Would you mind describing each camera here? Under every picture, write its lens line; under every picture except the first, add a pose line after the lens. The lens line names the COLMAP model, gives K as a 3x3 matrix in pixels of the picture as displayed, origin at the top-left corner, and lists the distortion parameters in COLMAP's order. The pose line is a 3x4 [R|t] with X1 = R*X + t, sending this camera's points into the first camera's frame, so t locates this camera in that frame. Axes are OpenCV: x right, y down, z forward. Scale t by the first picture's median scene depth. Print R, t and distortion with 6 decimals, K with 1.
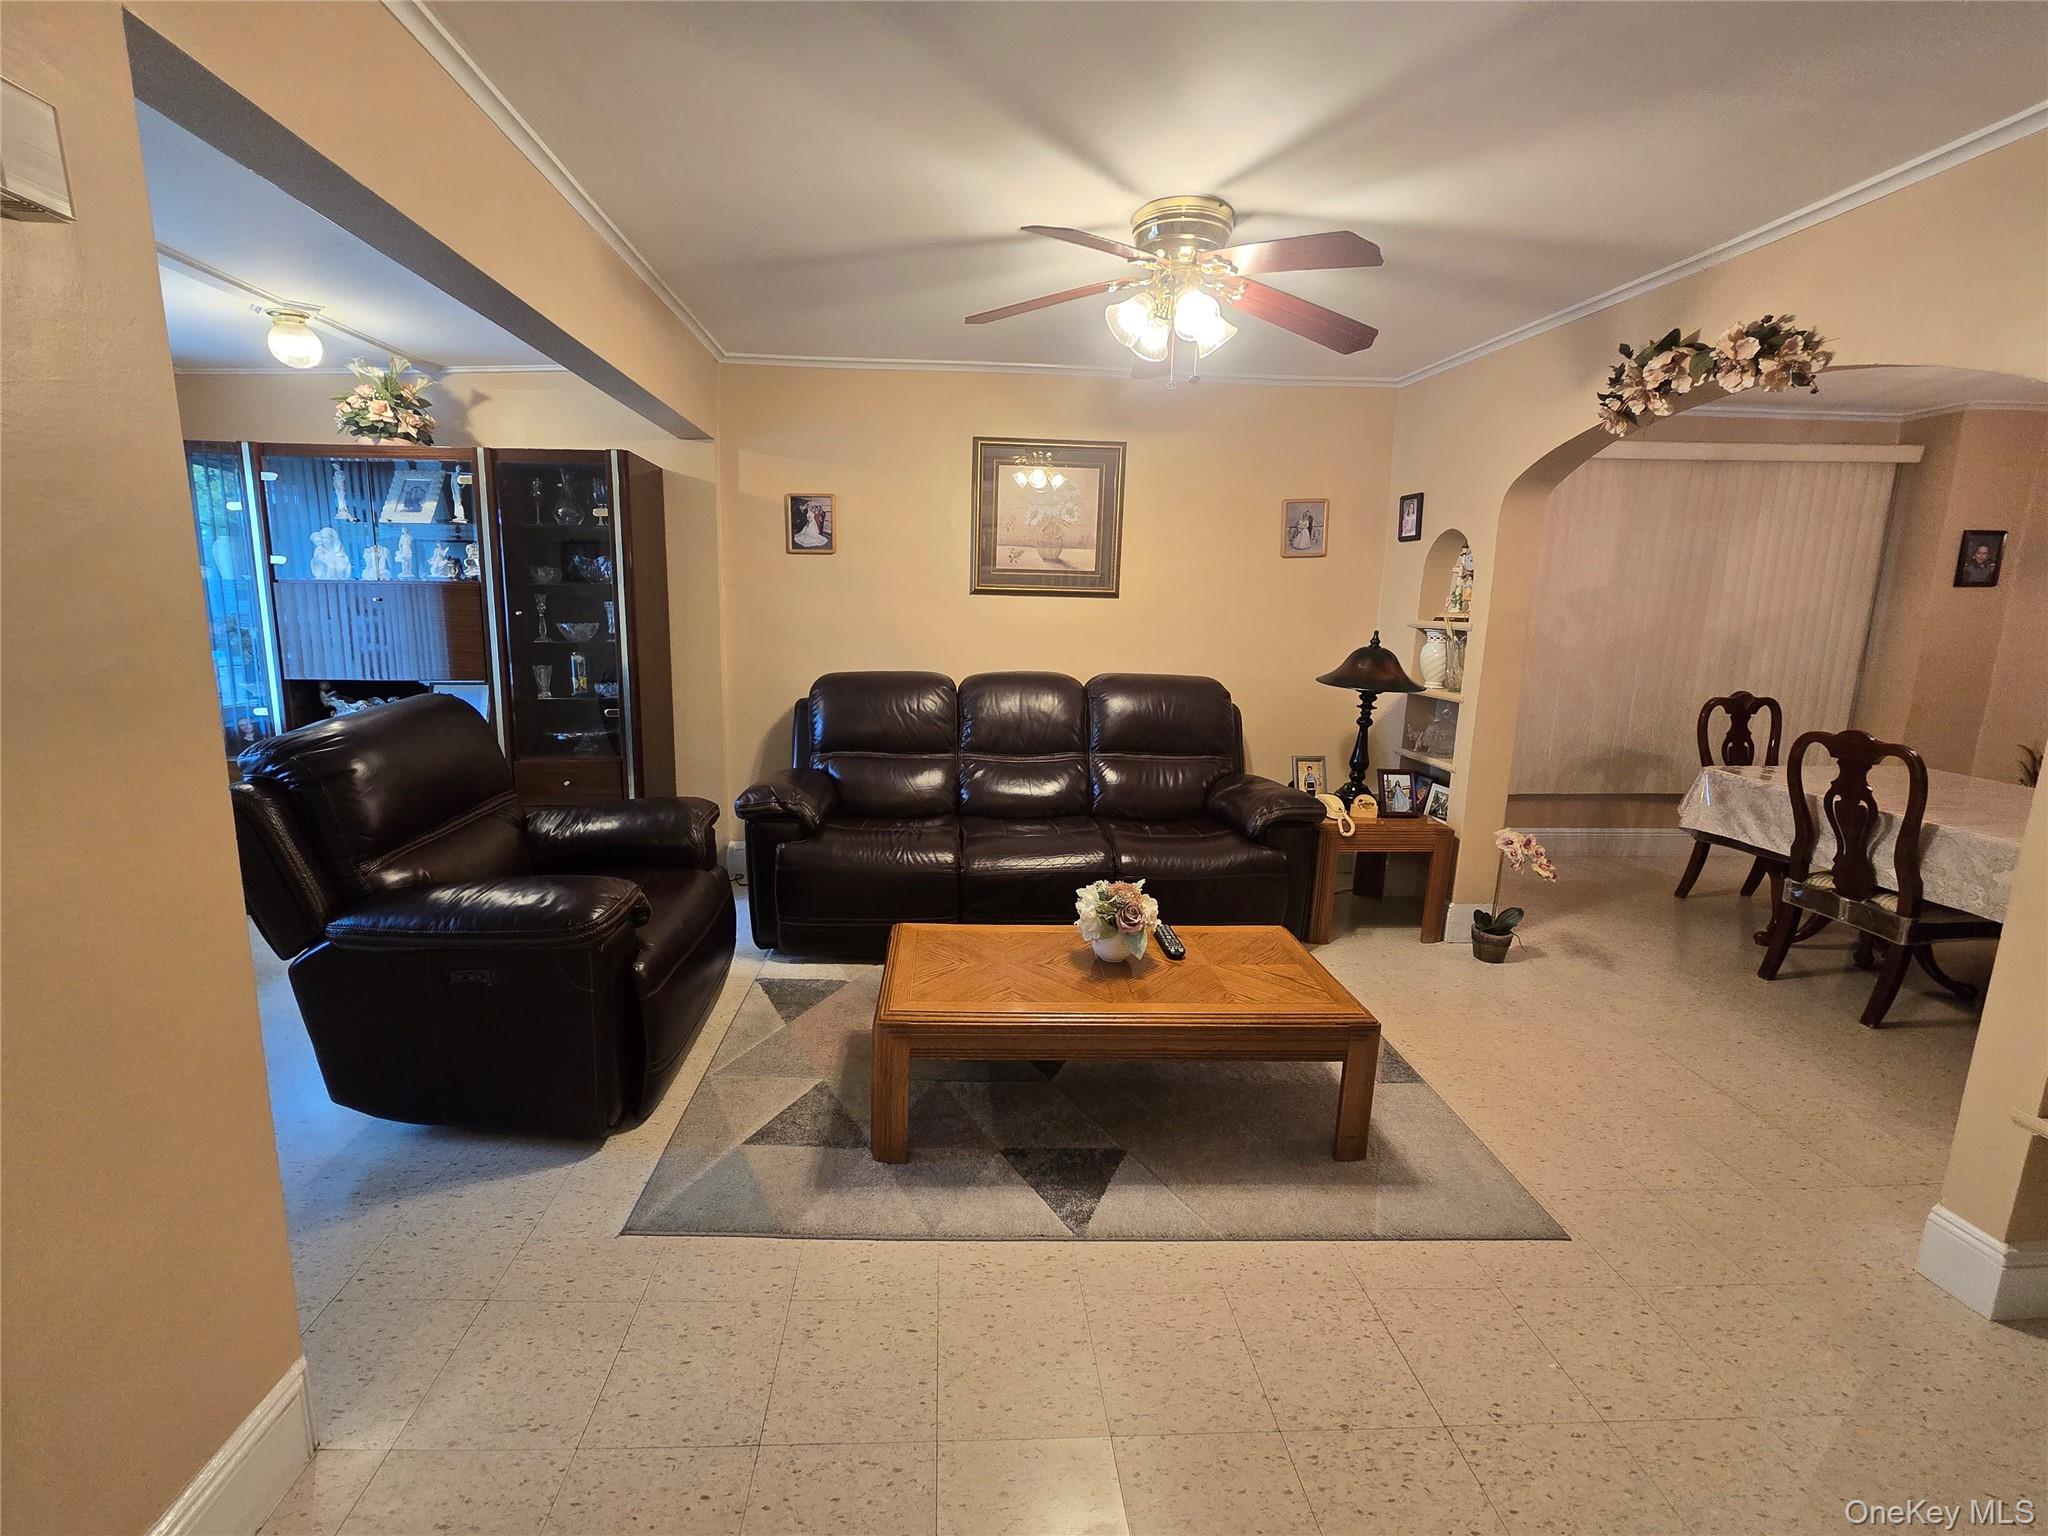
lens RADIAL K [[841.9, 0, 988.7], [0, 841.9, 759.4], [0, 0, 1]] dist [0.001222, 0.000066]
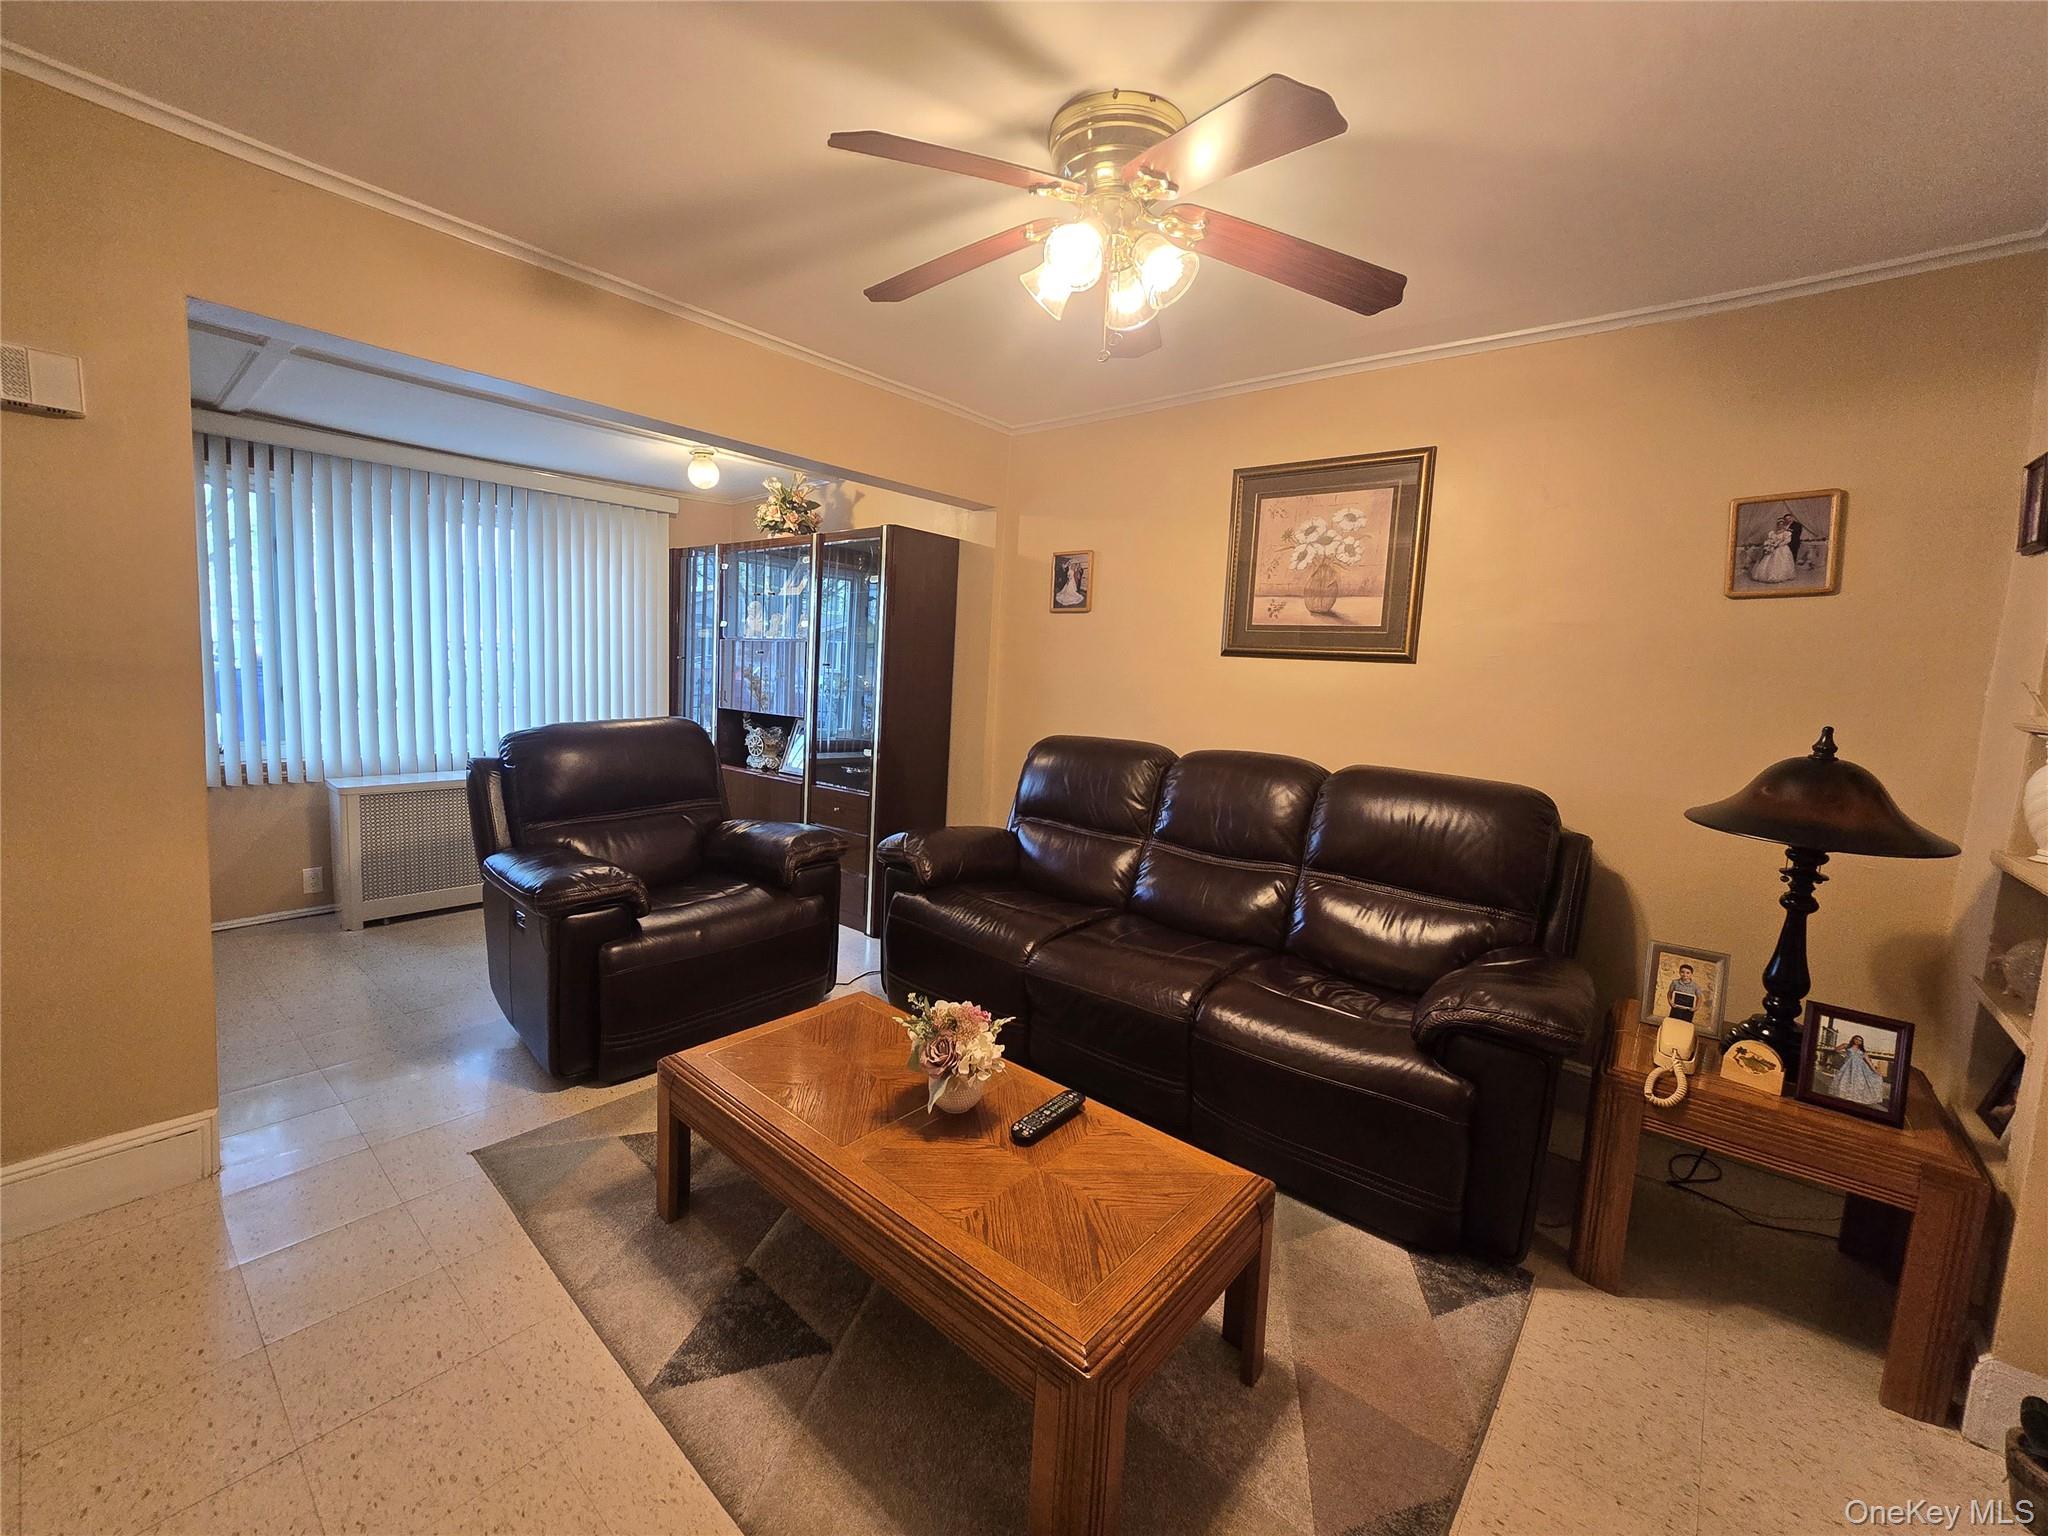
lens RADIAL K [[841.7, 0, 1024.0], [0, 841.7, 768.0], [0, 0, 1]] dist [-0.002171, -0.000447]
pose [[0.716938, 0.099506, -0.689999, 0.453524], [-0.160484, 0.986736, -0.024450, -0.037619], [0.678414, 0.128263, 0.723397, 0.300962]]
